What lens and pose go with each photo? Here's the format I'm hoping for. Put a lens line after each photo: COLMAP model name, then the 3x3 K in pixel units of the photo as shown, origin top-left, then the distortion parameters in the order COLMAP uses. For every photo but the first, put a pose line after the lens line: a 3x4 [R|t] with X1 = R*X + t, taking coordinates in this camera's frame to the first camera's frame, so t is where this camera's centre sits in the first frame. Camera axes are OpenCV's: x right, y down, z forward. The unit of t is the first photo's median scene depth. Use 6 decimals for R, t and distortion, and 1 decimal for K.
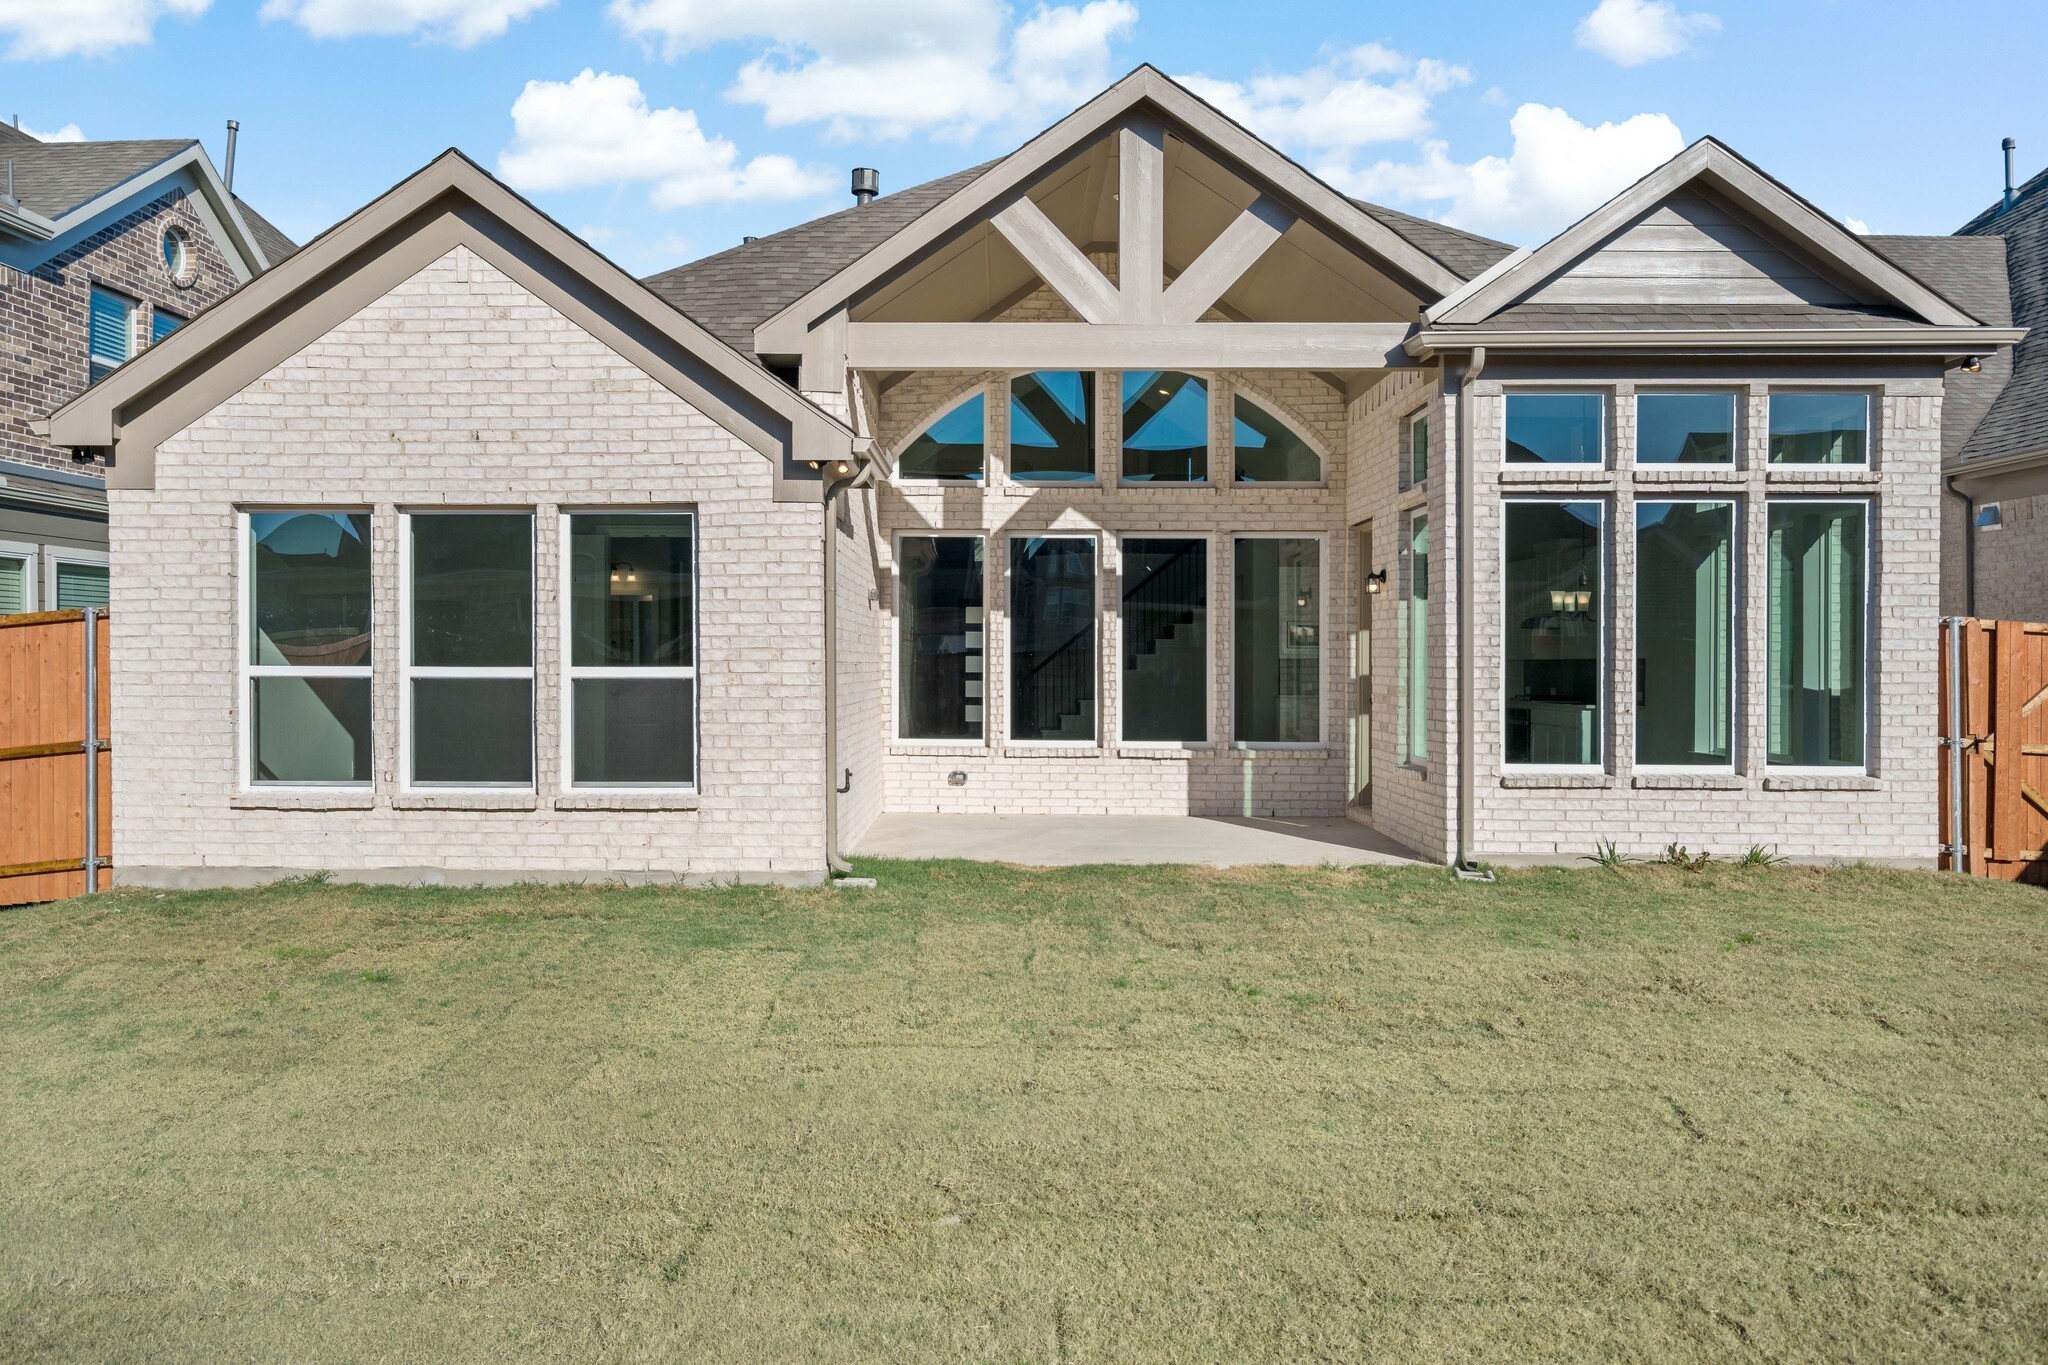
lens RADIAL K [[1532.0, 0, 1030.1], [0, 1532.0, 678.6], [0, 0, 1]] dist [0.003766, 0.000396]
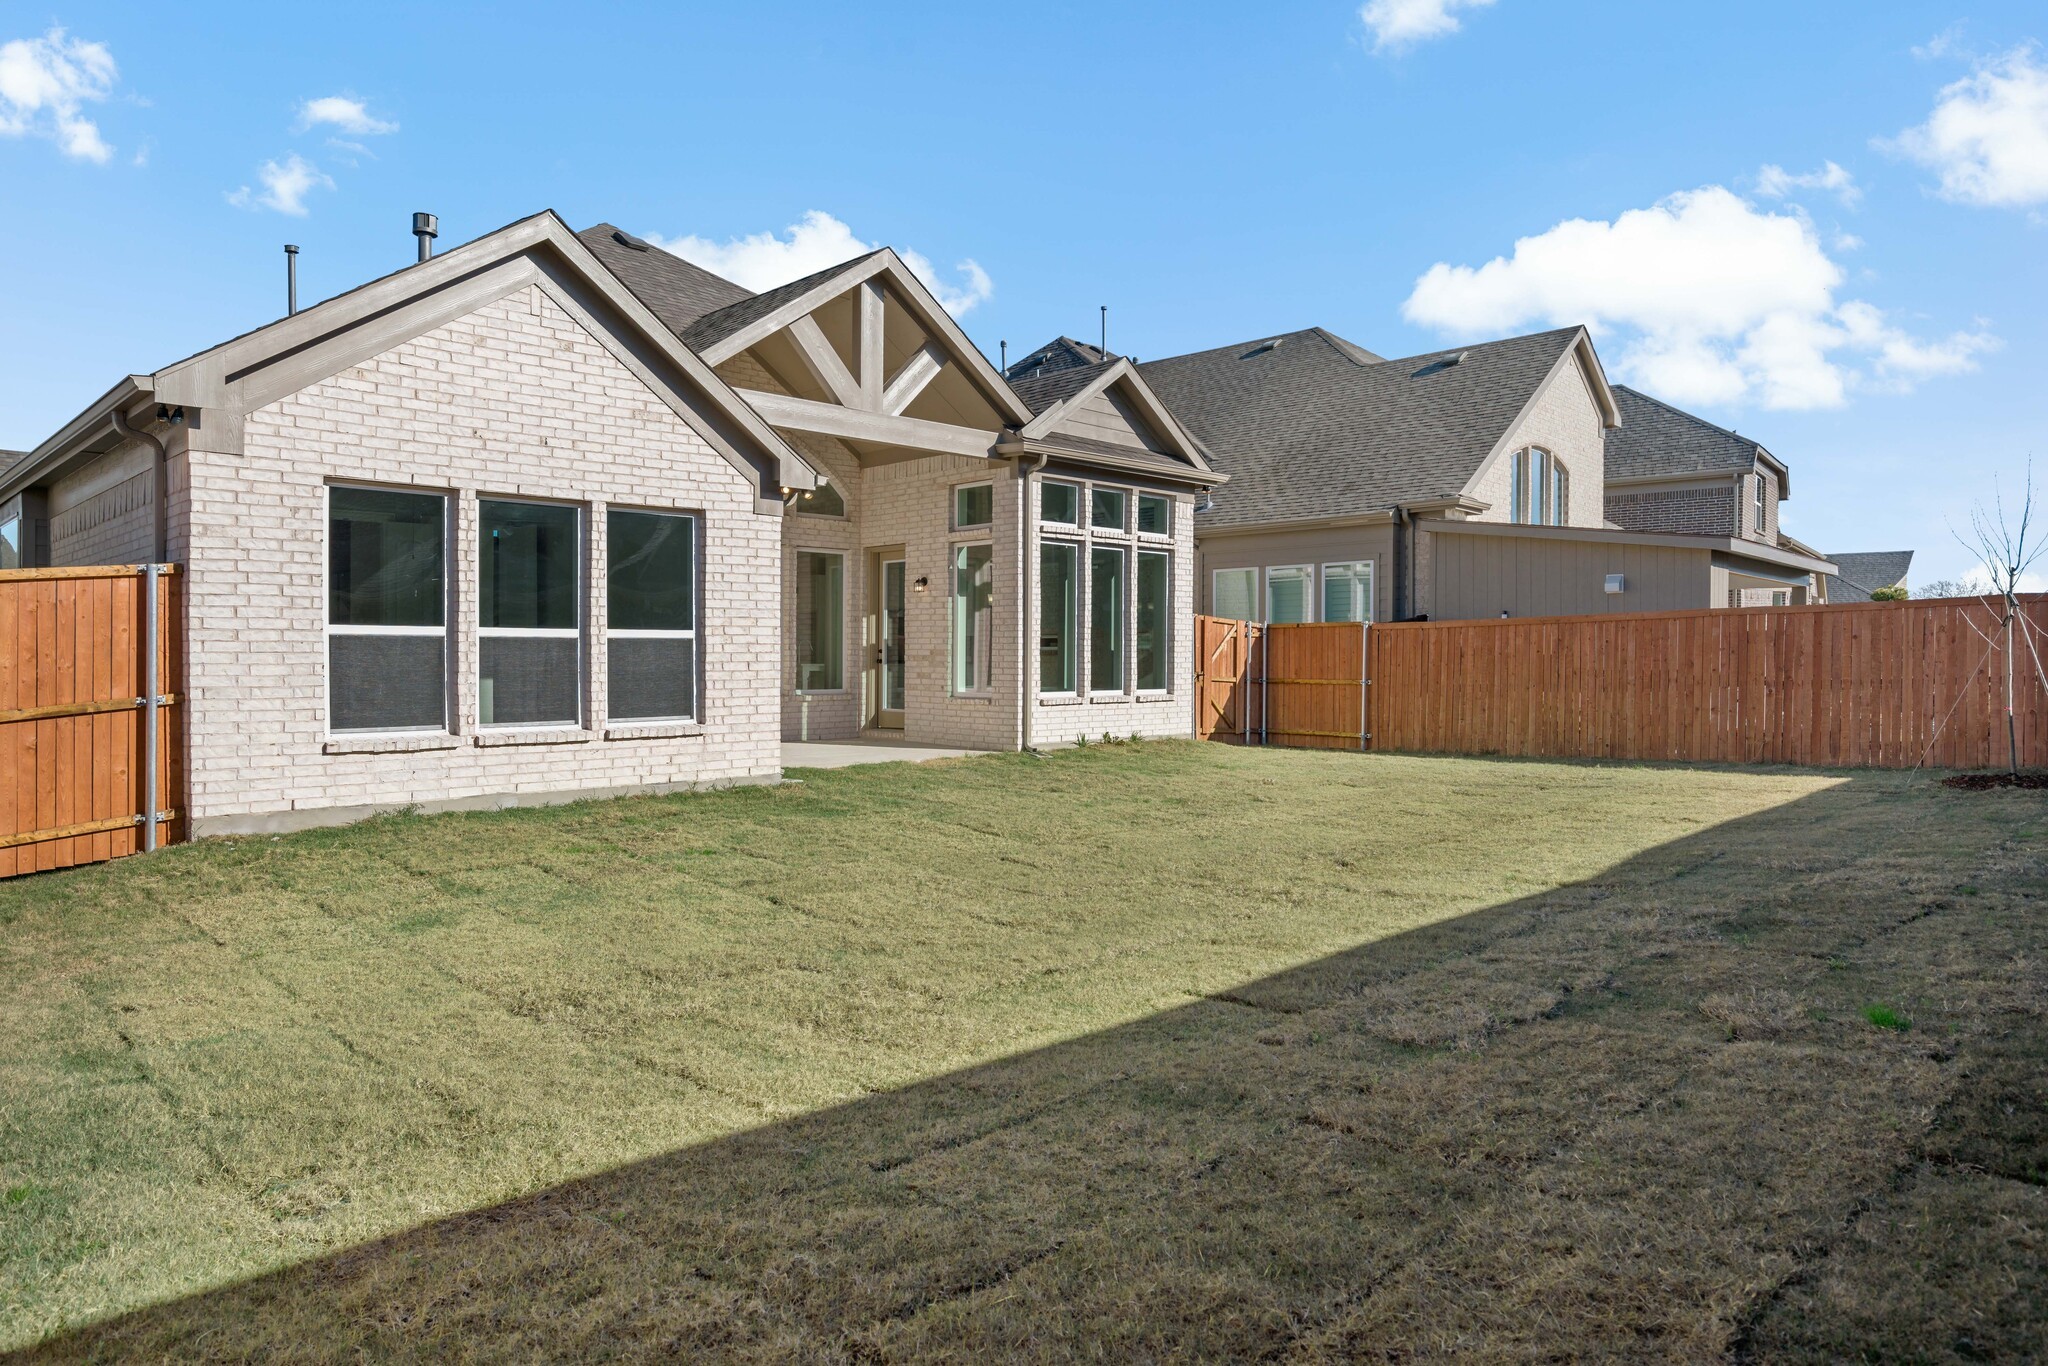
lens RADIAL K [[1218.1, 0, 1023.4], [0, 1218.1, 669.1], [0, 0, 1]] dist [-0.005772, 0.009538]
pose [[0.707468, -0.011524, 0.706652, -0.780467], [0.009222, 0.999932, 0.007074, 0.022071], [-0.706685, 0.001512, 0.707526, 0.031666]]
